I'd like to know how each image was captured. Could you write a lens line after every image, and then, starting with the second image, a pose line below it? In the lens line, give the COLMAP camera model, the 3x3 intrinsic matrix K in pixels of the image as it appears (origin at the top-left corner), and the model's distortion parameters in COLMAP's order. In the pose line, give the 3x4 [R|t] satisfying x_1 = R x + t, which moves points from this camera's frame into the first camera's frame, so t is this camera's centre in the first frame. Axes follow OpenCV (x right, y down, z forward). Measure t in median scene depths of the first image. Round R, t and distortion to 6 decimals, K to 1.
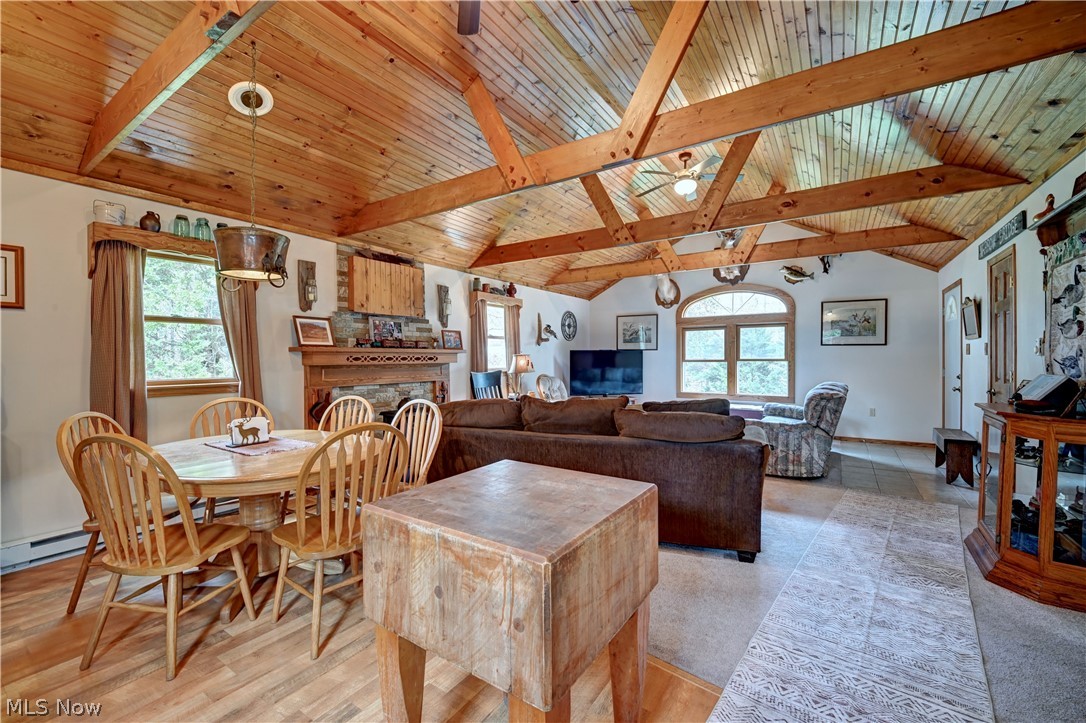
lens RADIAL K [[448.0, 0, 544.0], [0, 448.0, 360.4], [0, 0, 1]] dist [0.007842, -0.012621]
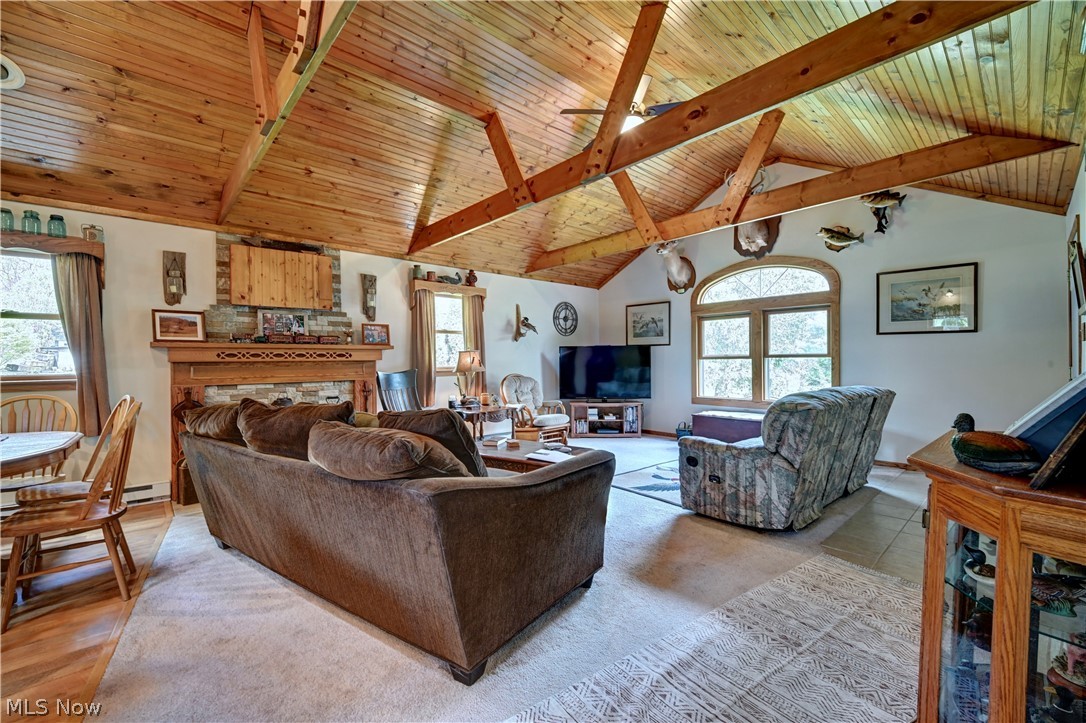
lens RADIAL K [[448.0, 0, 544.0], [0, 448.0, 360.4], [0, 0, 1]] dist [0.007842, -0.012621]
pose [[0.967968, -0.004683, -0.251030, 0.341966], [0.003898, 0.999986, -0.003625, 0.010199], [0.251043, 0.002530, 0.967973, 0.215065]]
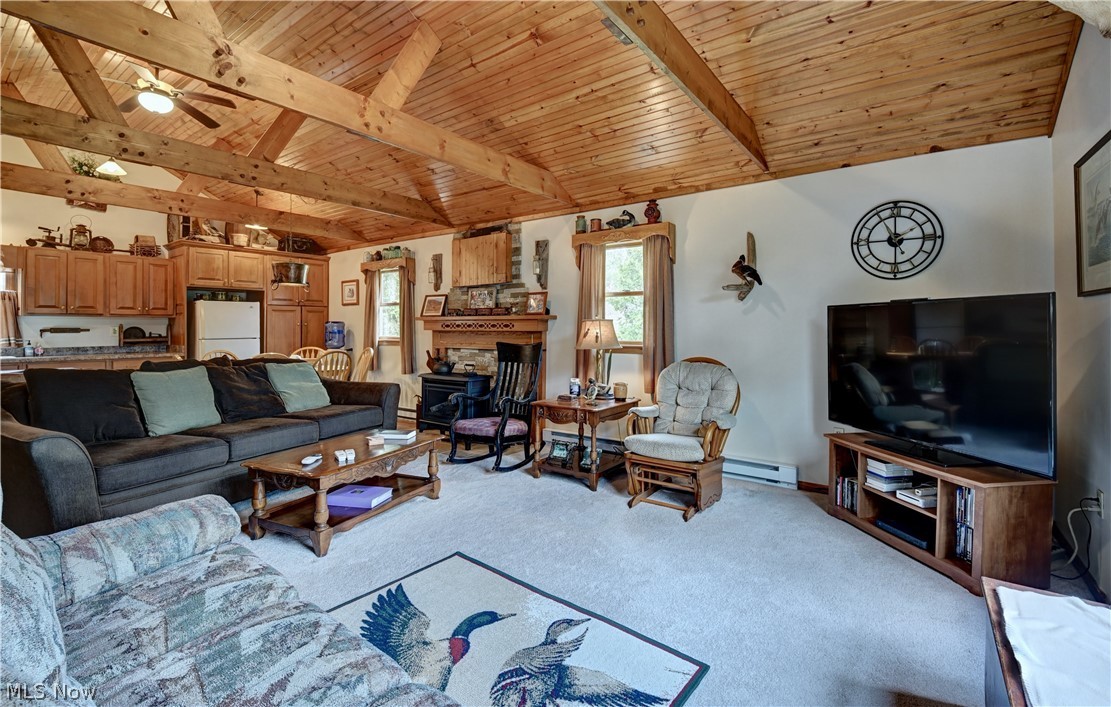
lens RADIAL K [[483.0, 0, 568.0], [0, 483.0, 324.9], [0, 0, 1]] dist [0.015196, -0.015033]
pose [[-0.042628, 0.002250, -0.999088, 0.690464], [-0.003970, 0.999989, 0.002421, -0.008357], [0.999083, 0.004070, -0.042618, 1.089241]]
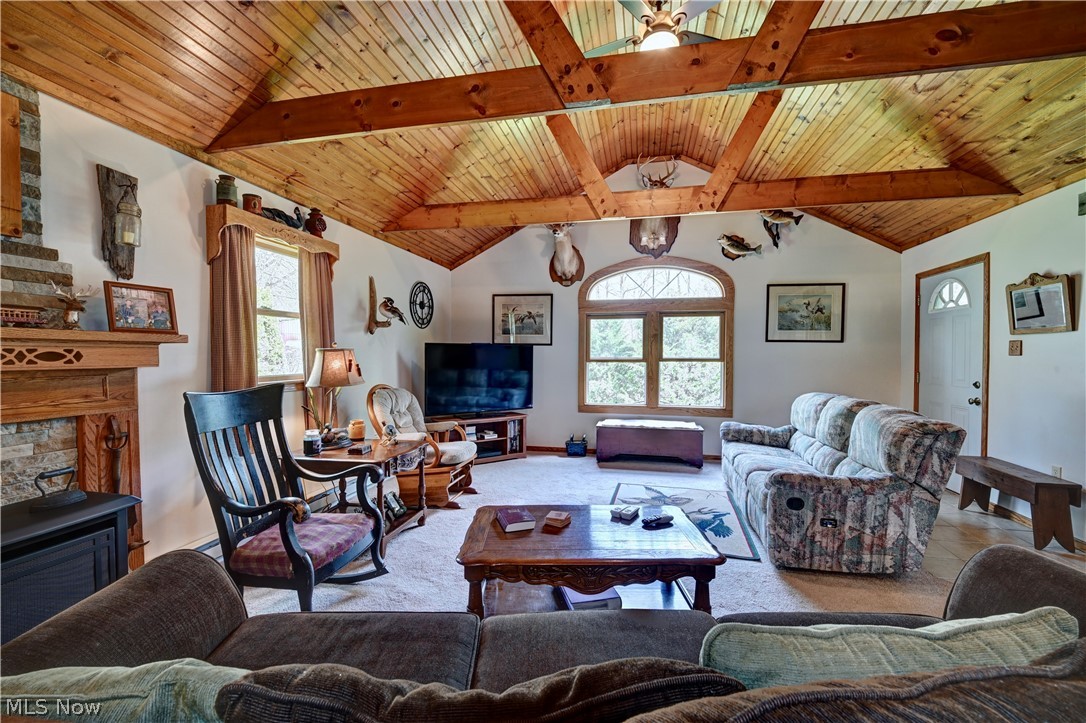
lens RADIAL K [[453.6, 0, 545.7], [0, 453.6, 361.9], [0, 0, 1]] dist [0.000443, -0.008863]
pose [[0.933582, 0.001329, 0.358361, -0.014670], [-0.005018, 0.999944, 0.009364, -0.004556], [-0.358328, -0.010540, 0.933536, 0.494489]]
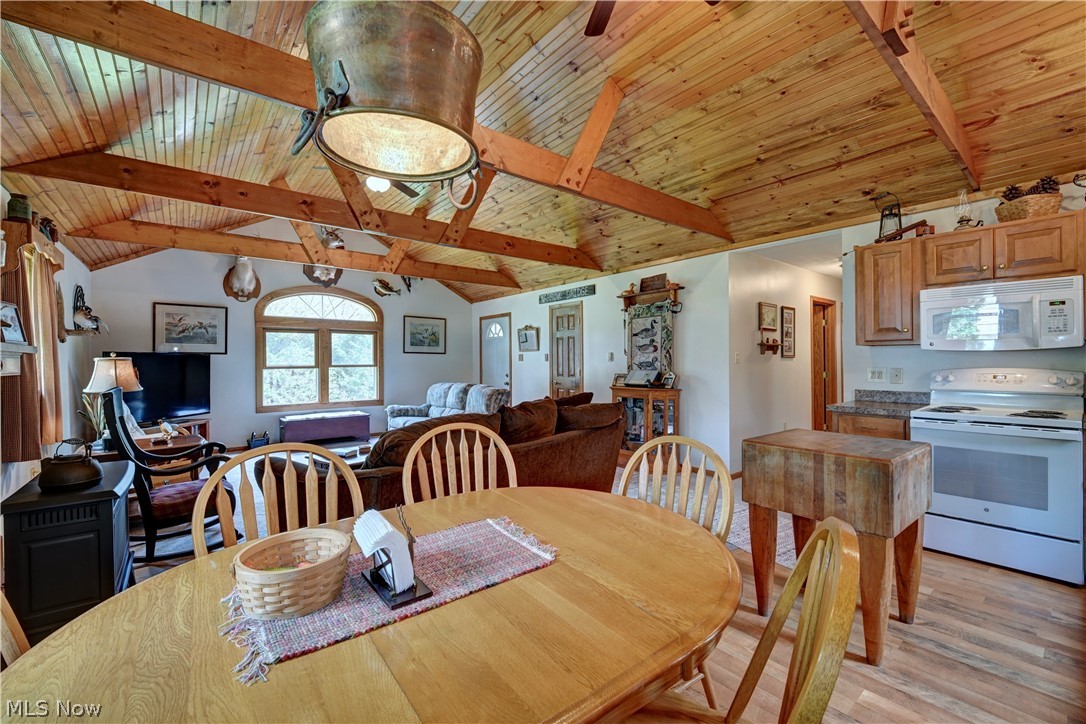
lens RADIAL K [[451.6, 0, 546.2], [0, 451.6, 360.6], [0, 0, 1]] dist [0.000363, -0.007089]
pose [[0.304681, 0.005509, 0.952439, -0.460172], [0.009292, 0.999918, -0.008756, 0.000221], [-0.952409, 0.011518, 0.304605, 0.352418]]
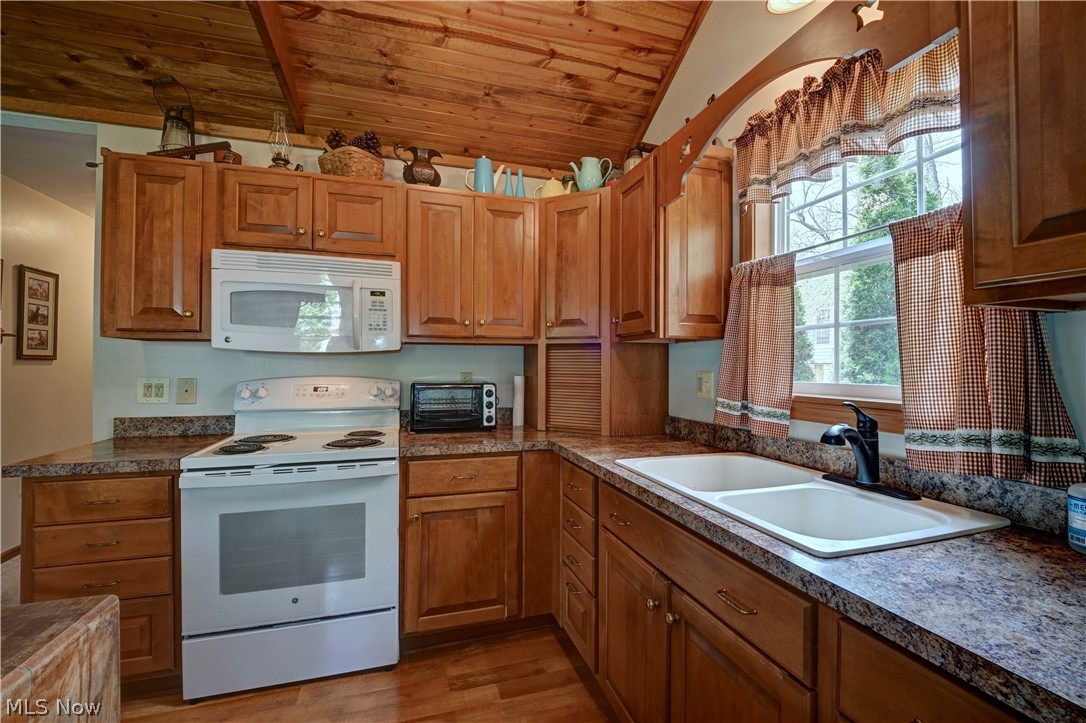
lens RADIAL K [[454.7, 0, 547.8], [0, 454.7, 360.6], [0, 0, 1]] dist [0.000467, -0.005581]
pose [[-0.778276, 0.008543, 0.627864, -0.189979], [0.005117, 0.999961, -0.007263, -0.001030], [-0.627901, -0.002440, -0.778289, 0.183959]]
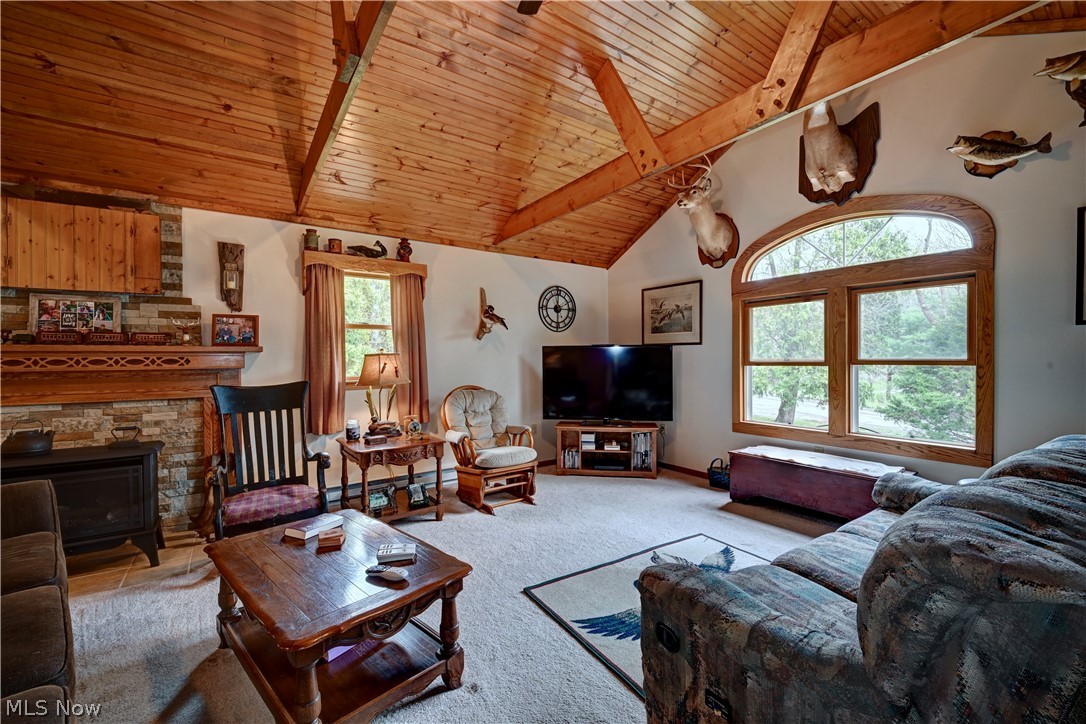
lens RADIAL K [[448.4, 0, 547.3], [0, 448.4, 362.7], [0, 0, 1]] dist [-0.002460, -0.009436]
pose [[0.928196, -0.000418, -0.372091, 0.410243], [0.002287, 0.999987, 0.004582, -0.003706], [0.372084, -0.005104, 0.928185, 0.588446]]
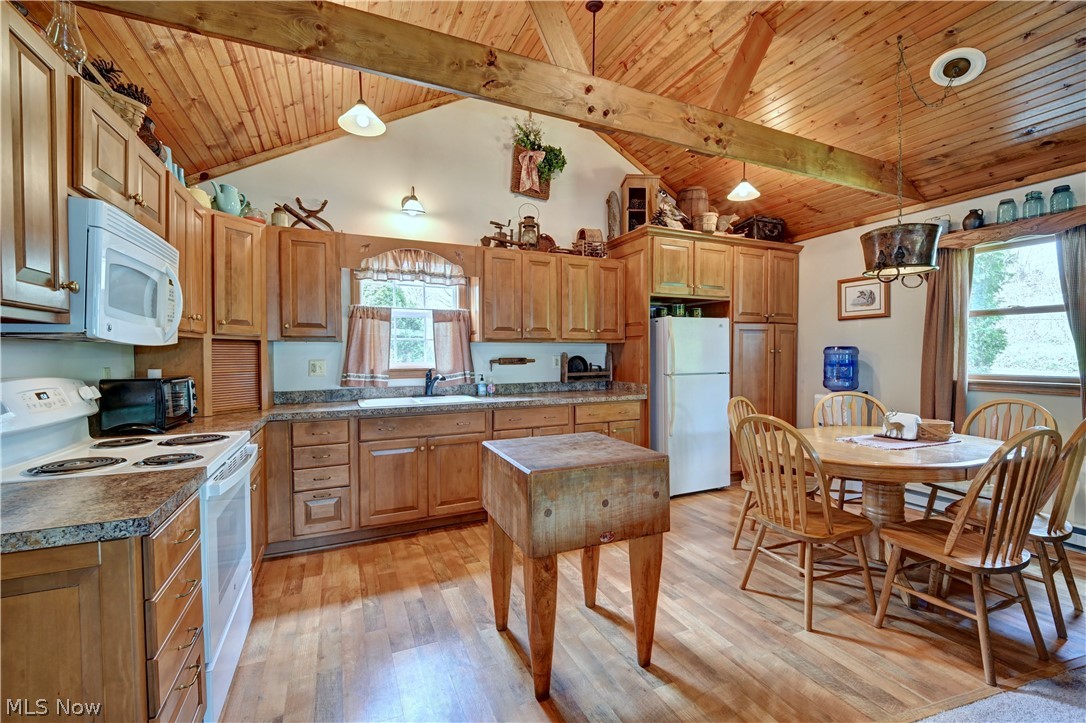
lens RADIAL K [[454.7, 0, 547.8], [0, 454.7, 360.6], [0, 0, 1]] dist [0.000467, -0.005581]
pose [[-0.530773, 0.020494, -0.847266, 0.295985], [0.001905, 0.999734, 0.022989, -0.006995], [0.847512, 0.010588, -0.530671, 0.409295]]
